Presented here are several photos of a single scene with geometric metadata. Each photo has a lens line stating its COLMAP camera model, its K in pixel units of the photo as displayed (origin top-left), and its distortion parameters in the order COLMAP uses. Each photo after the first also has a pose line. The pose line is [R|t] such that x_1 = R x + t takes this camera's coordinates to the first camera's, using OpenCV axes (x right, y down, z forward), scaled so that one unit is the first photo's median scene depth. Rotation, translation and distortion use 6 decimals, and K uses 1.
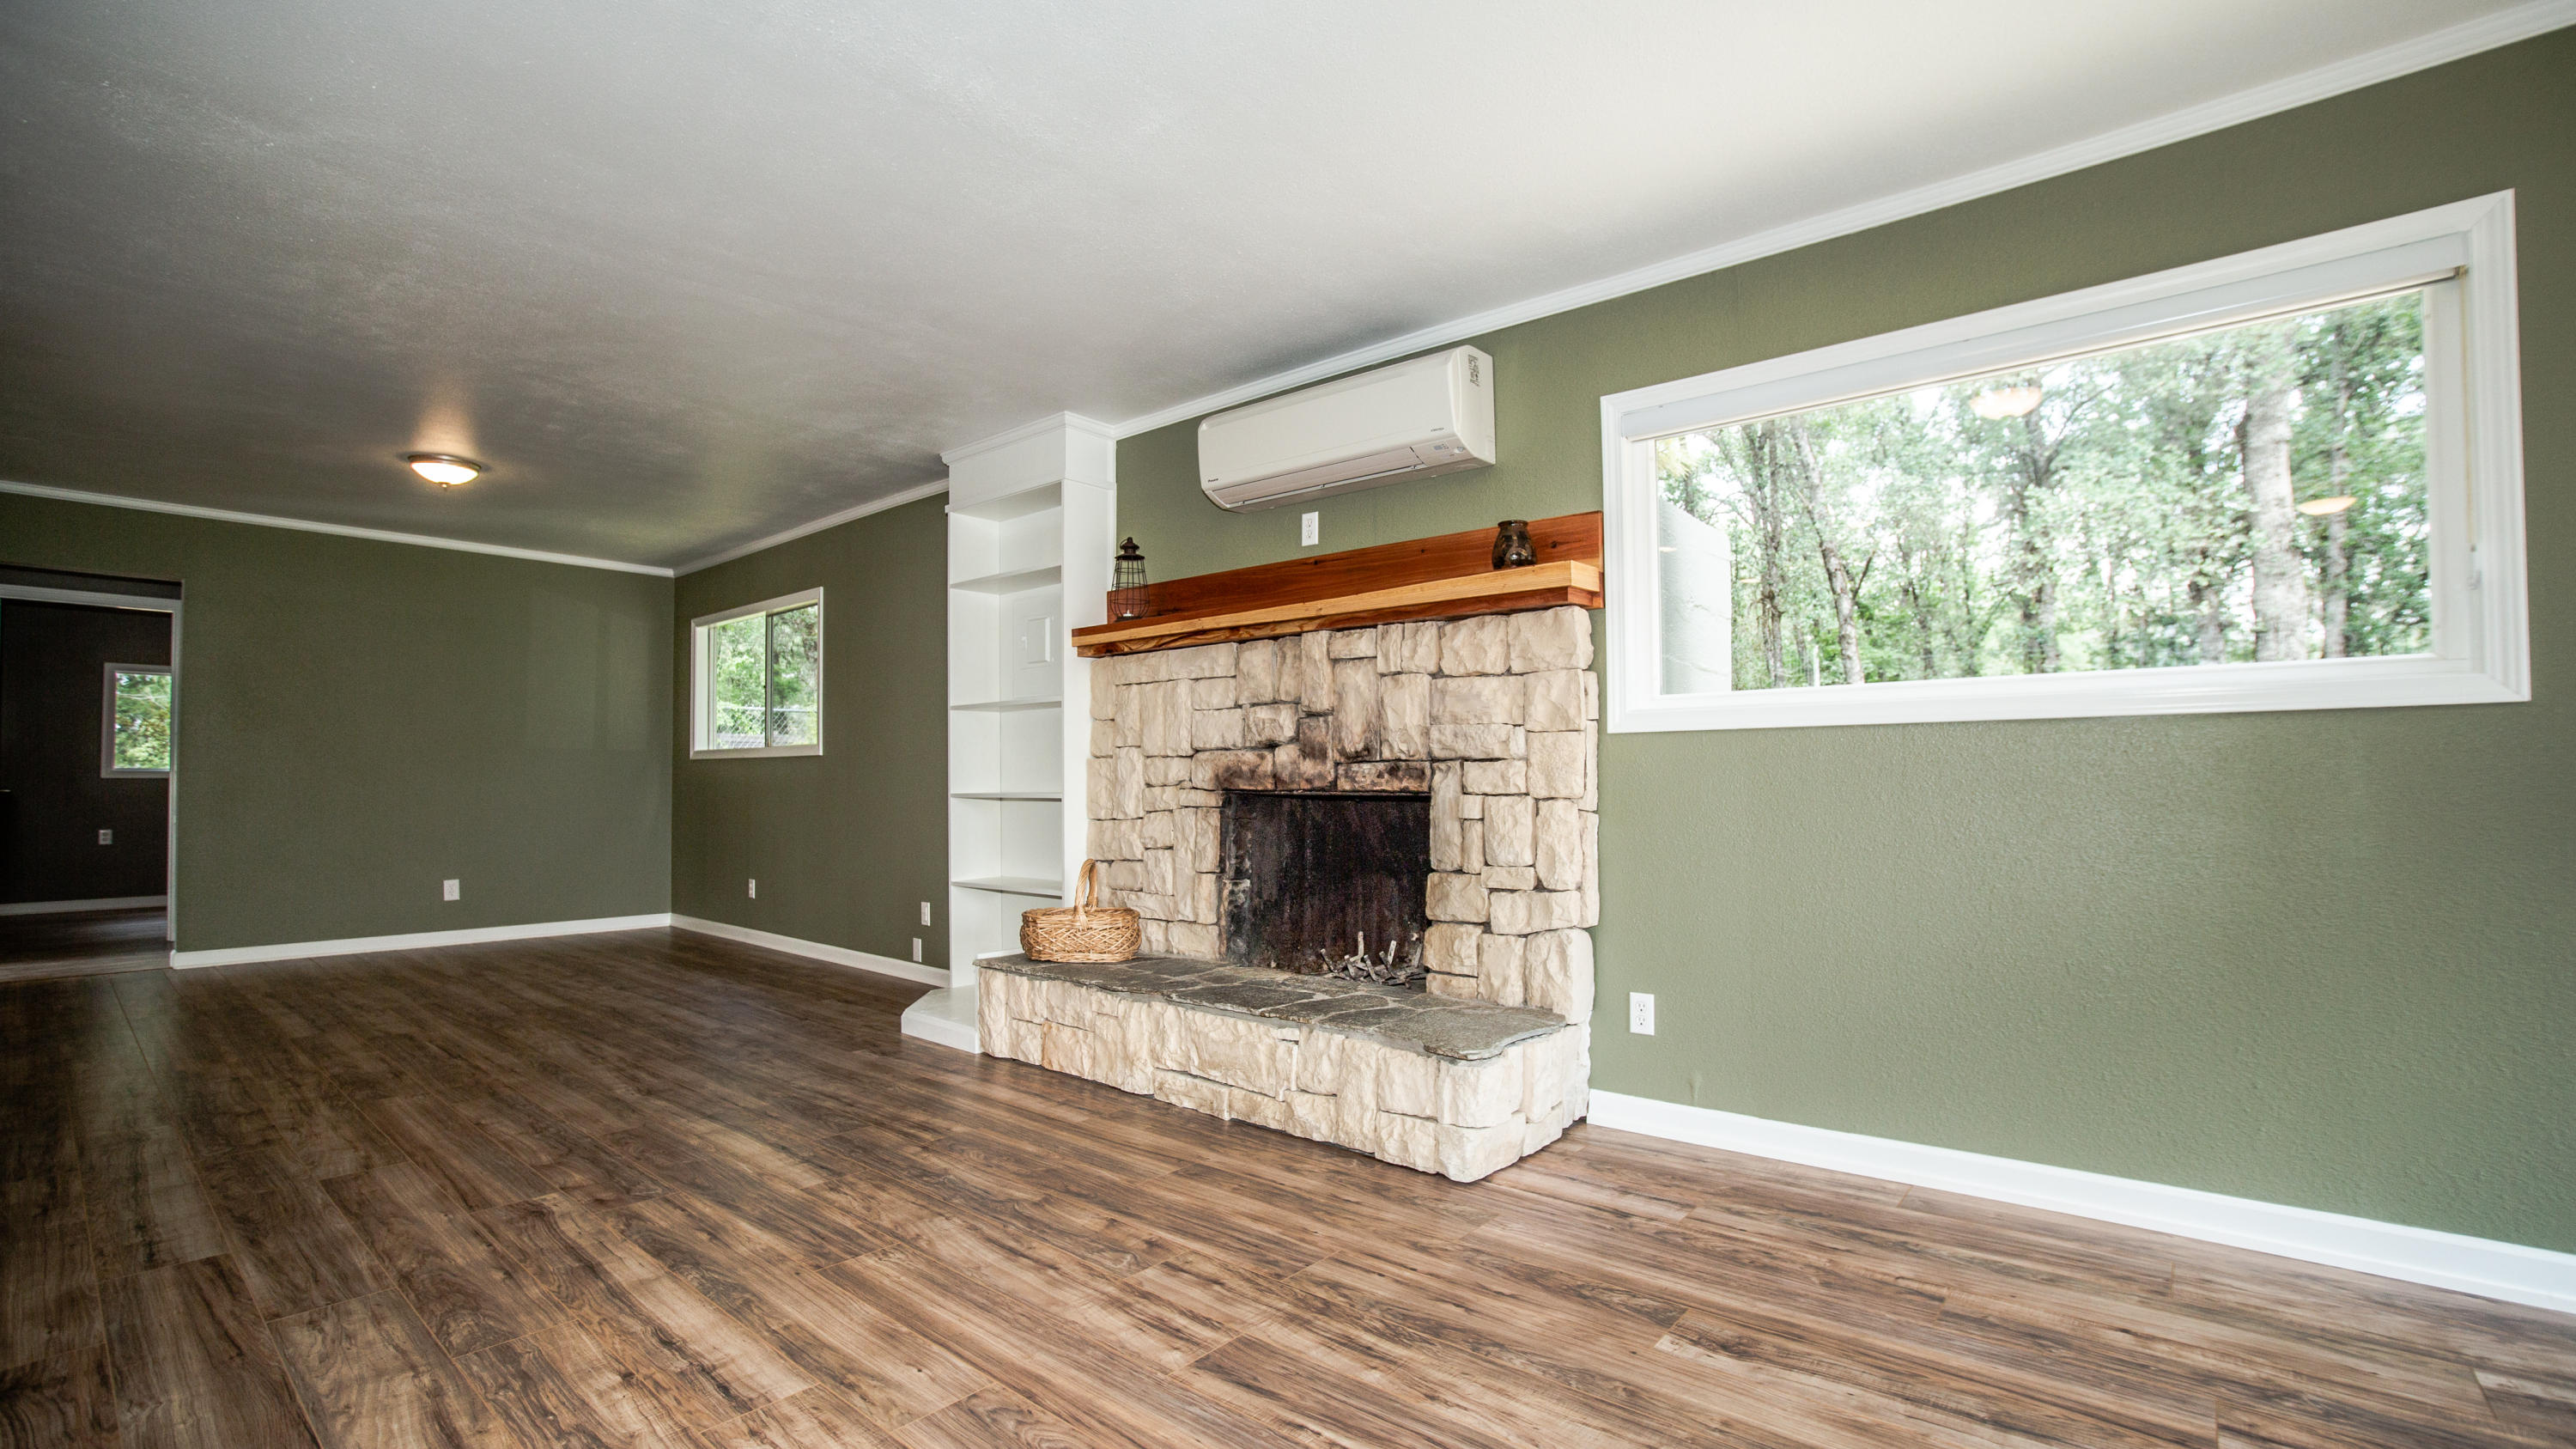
lens RADIAL K [[1130.8, 0, 1251.4], [0, 1130.8, 730.3], [0, 0, 1]] dist [-0.000871, 0.000460]
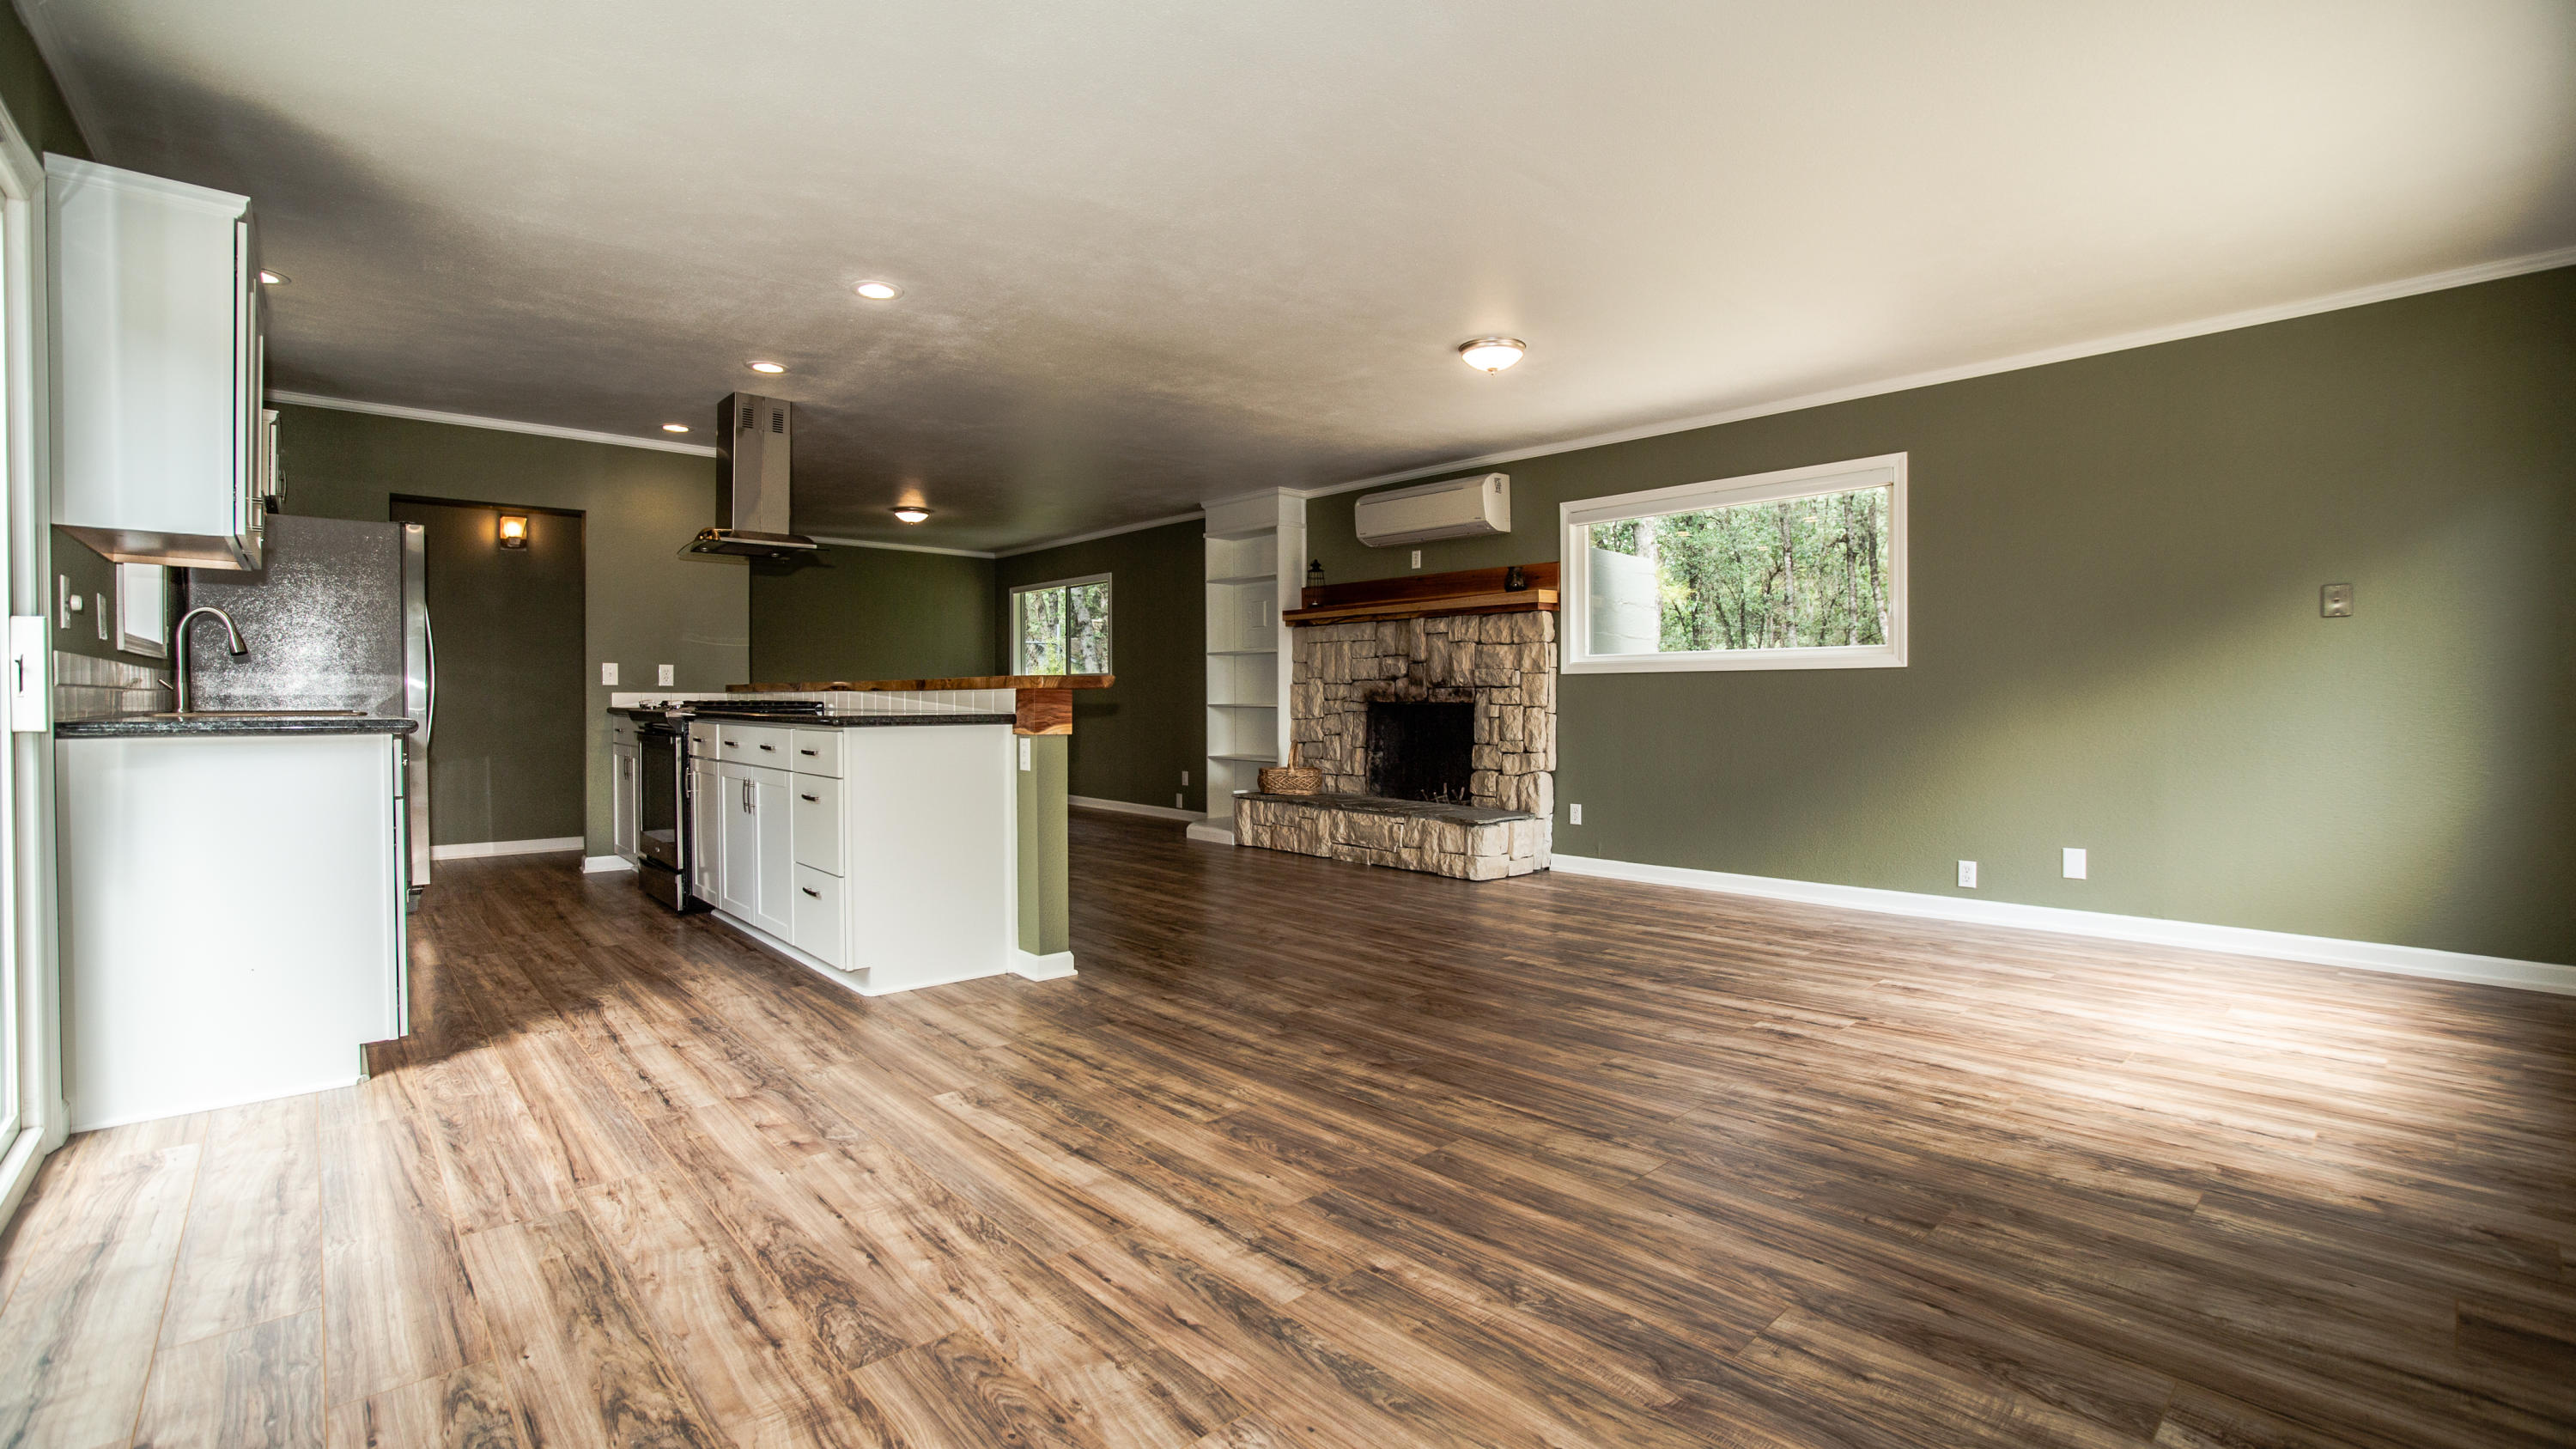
lens RADIAL K [[1130.8, 0, 1251.4], [0, 1130.8, 730.3], [0, 0, 1]] dist [-0.000871, 0.000460]
pose [[0.991147, 0.005906, -0.132635, 0.034425], [0.004094, 0.997175, 0.074996, -0.044855], [0.132704, -0.074875, 0.988324, -0.933791]]
